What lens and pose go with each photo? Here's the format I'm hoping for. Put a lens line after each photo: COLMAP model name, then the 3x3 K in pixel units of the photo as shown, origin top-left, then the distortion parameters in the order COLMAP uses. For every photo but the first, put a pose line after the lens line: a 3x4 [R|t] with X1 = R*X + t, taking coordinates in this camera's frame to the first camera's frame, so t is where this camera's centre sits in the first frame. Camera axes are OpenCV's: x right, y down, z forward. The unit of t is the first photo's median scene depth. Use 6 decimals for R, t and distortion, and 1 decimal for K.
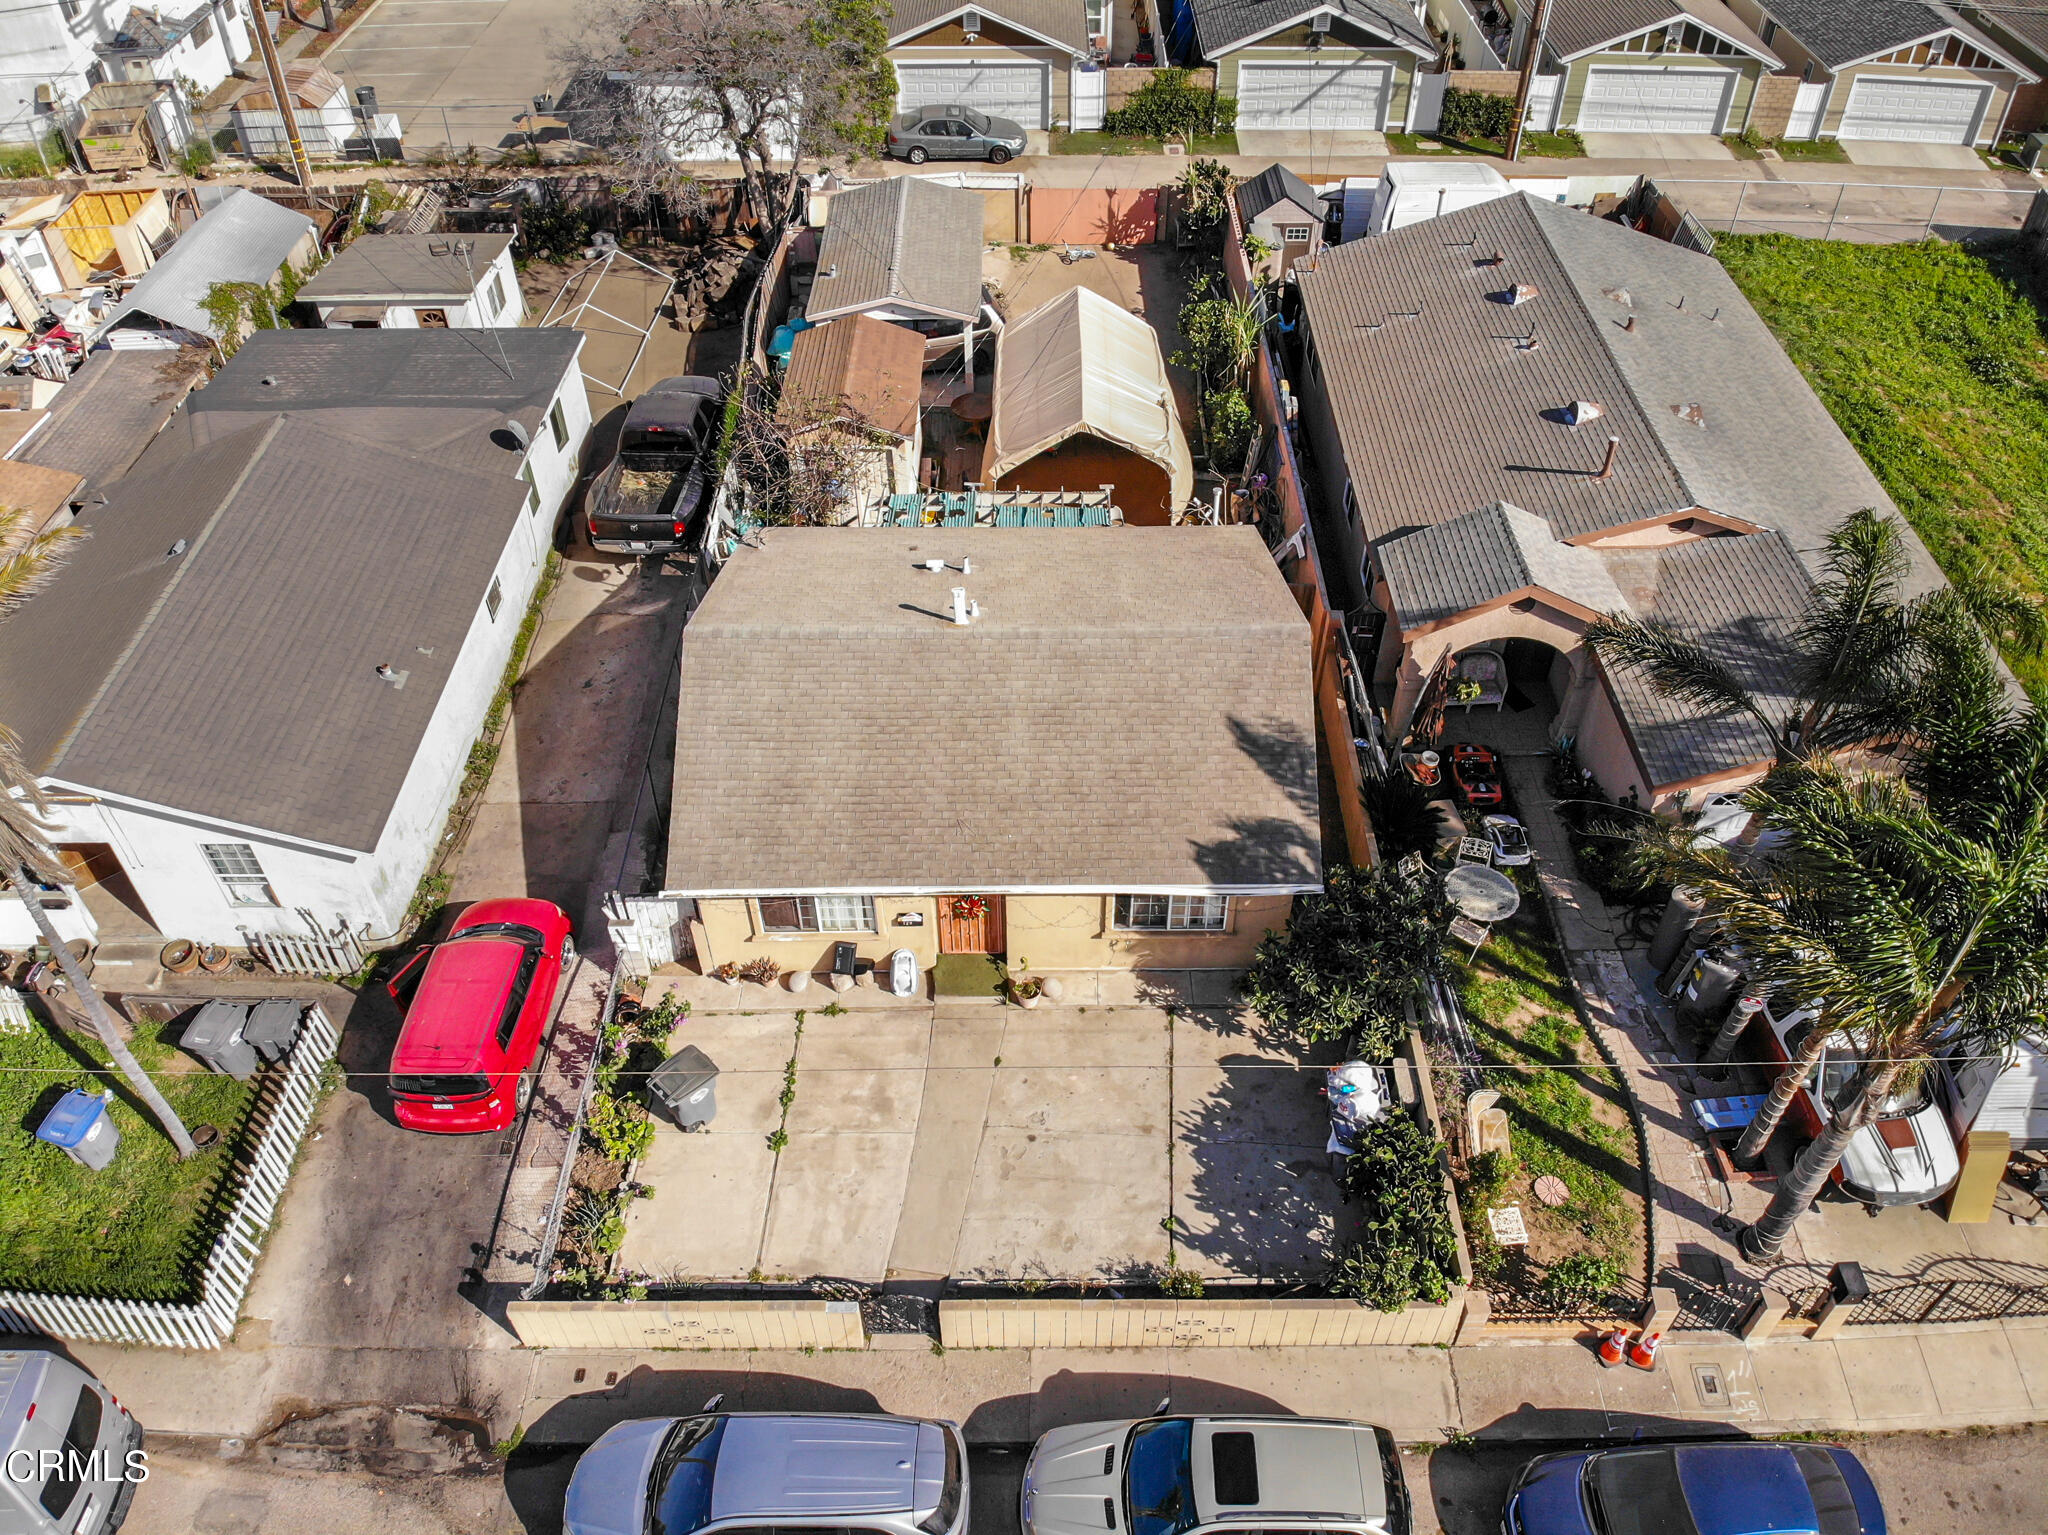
lens RADIAL K [[1503.8, 0, 1028.4], [0, 1503.8, 775.8], [0, 0, 1]] dist [0.061743, -0.168068]
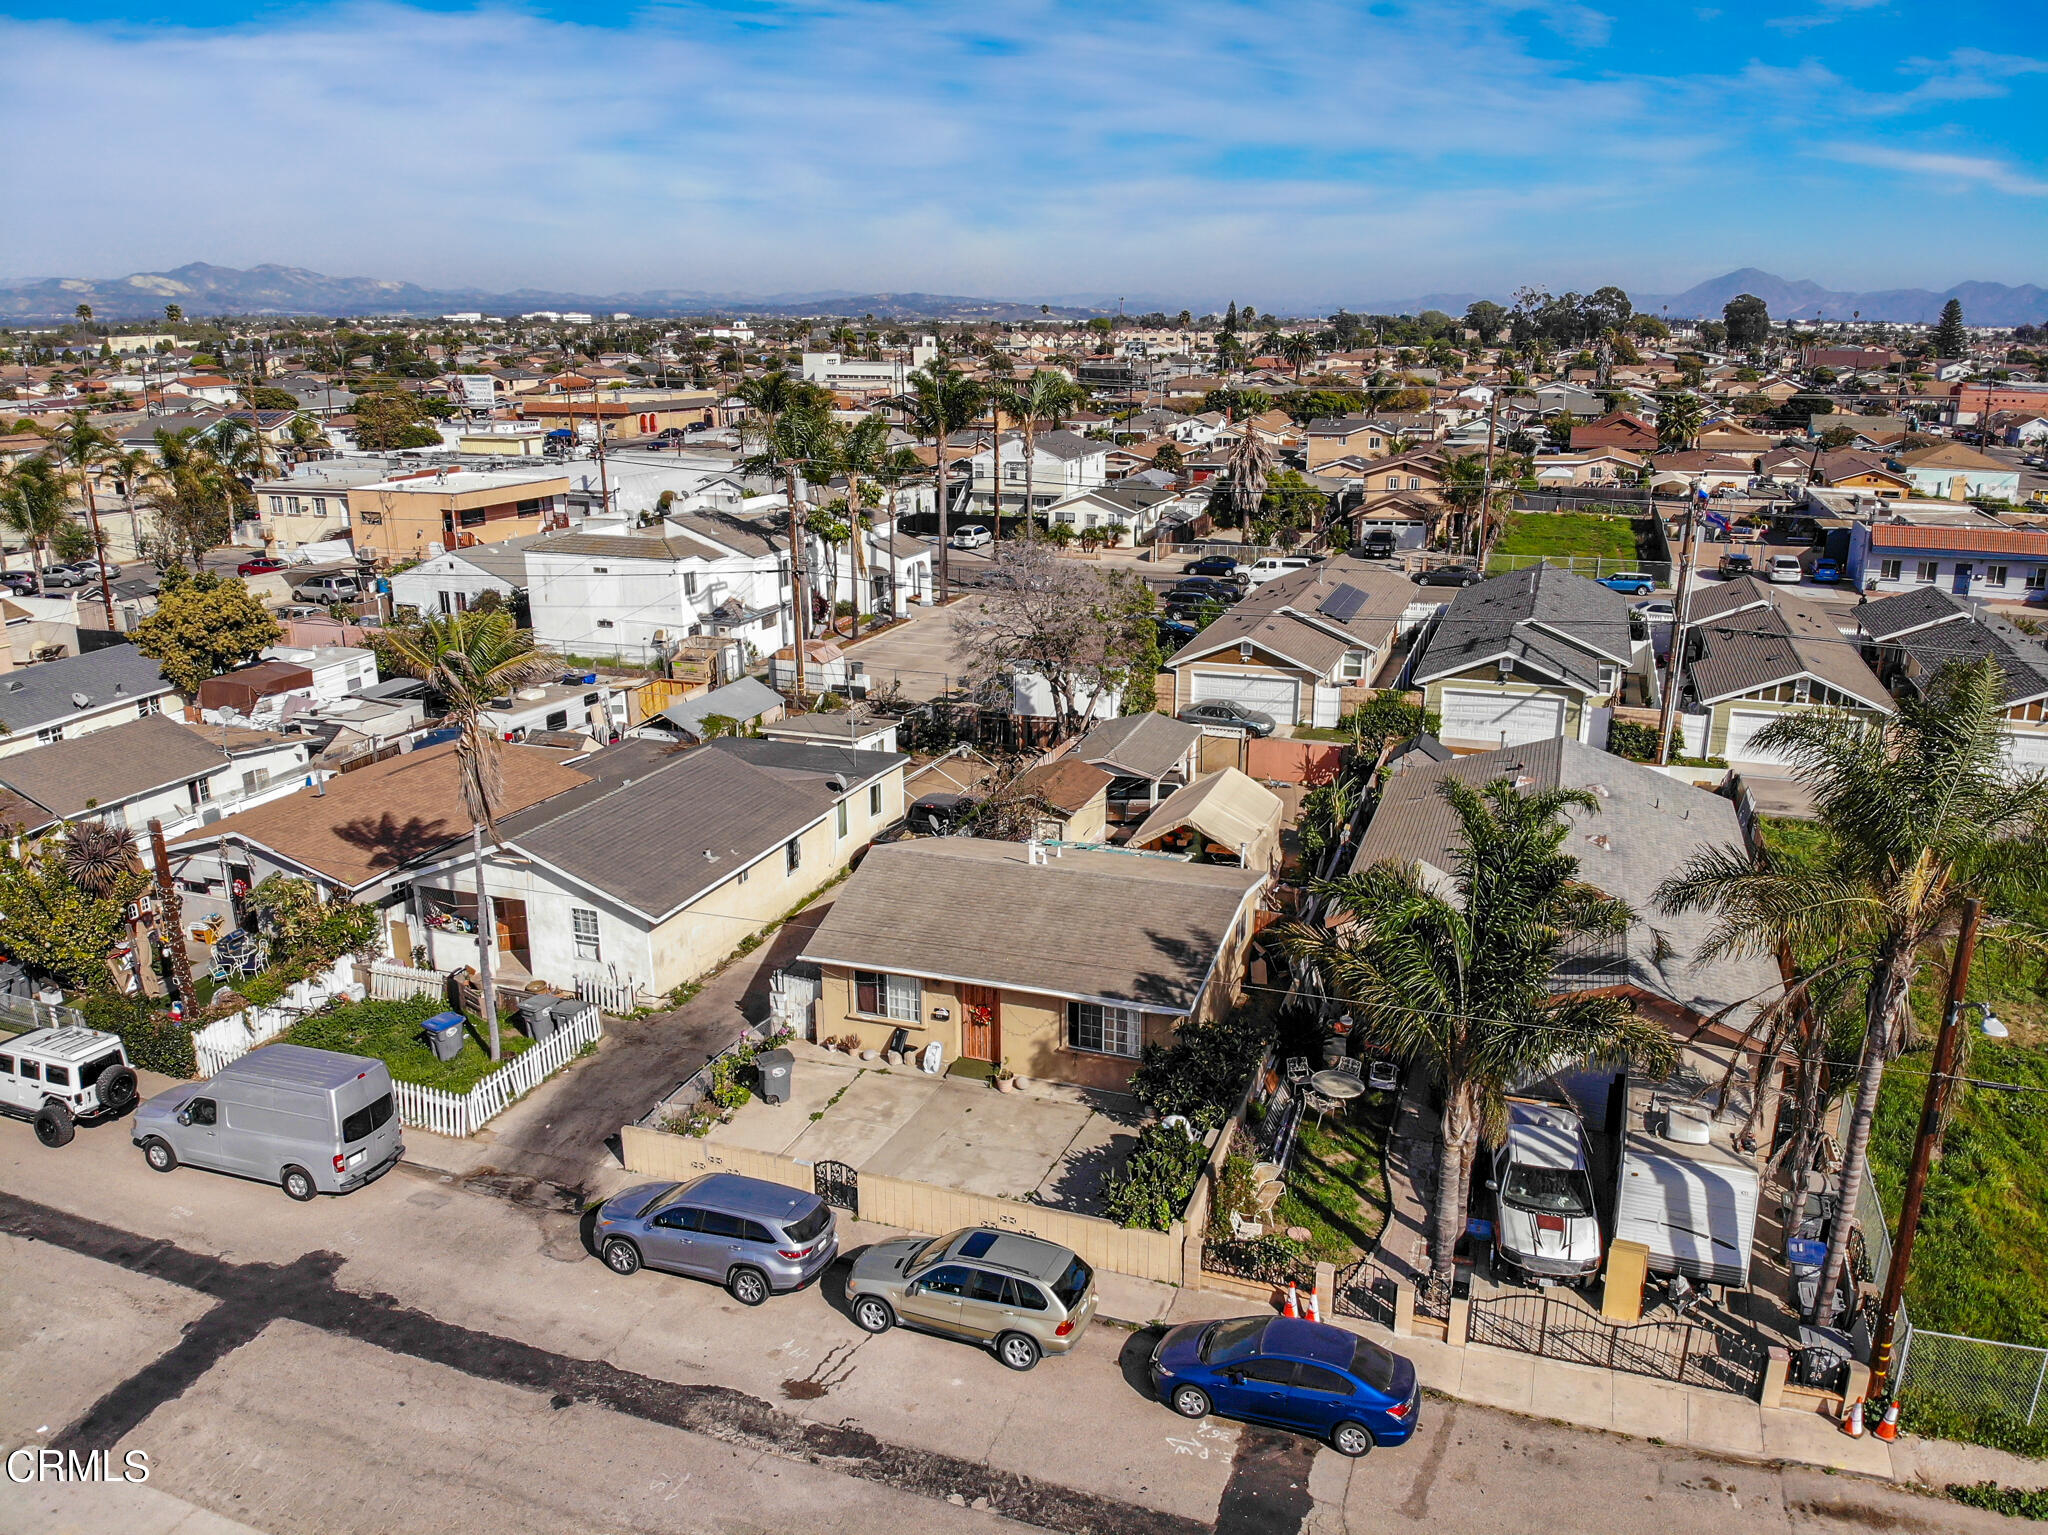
lens RADIAL K [[1498.1, 0, 1032.8], [0, 1498.1, 808.2], [0, 0, 1]] dist [0.098154, -0.234428]
pose [[0.939779, 0.101549, -0.326348, 0.462821], [-0.235735, 0.883964, -0.403779, 0.479020], [0.247476, 0.456395, 0.854669, -0.369495]]
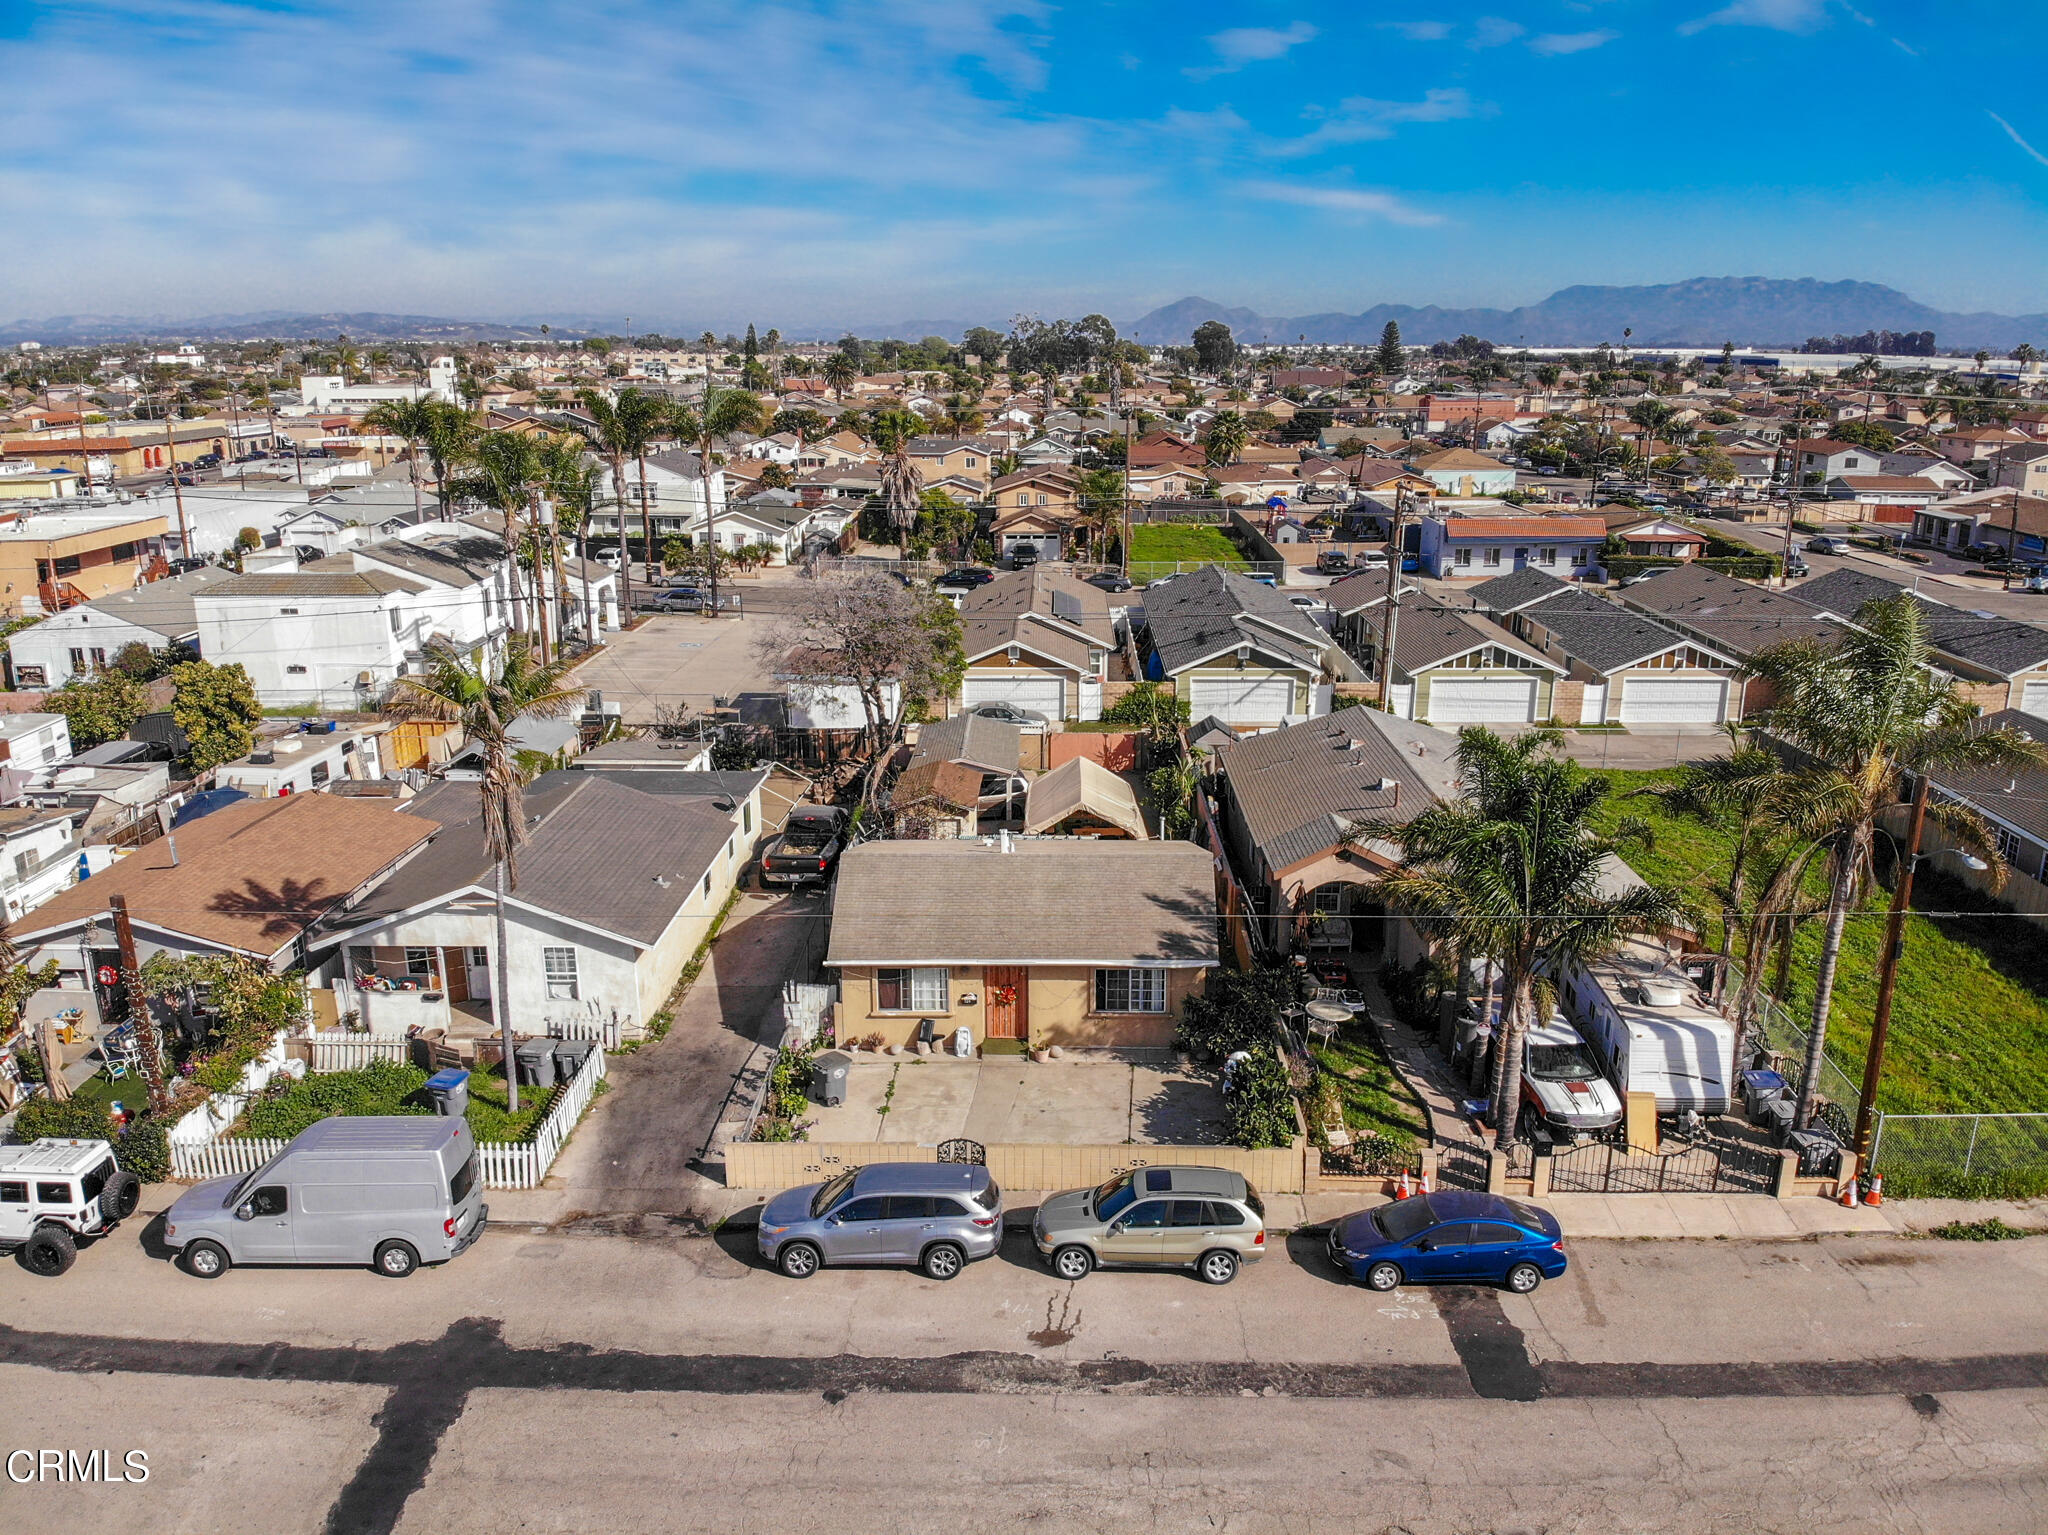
lens RADIAL K [[1498.1, 0, 1032.8], [0, 1498.1, 808.2], [0, 0, 1]] dist [0.098154, -0.234428]
pose [[0.999861, 0.005861, -0.015589, 0.013260], [-0.012332, 0.889641, -0.456495, 0.611697], [0.011194, 0.456623, 0.889590, -0.502738]]
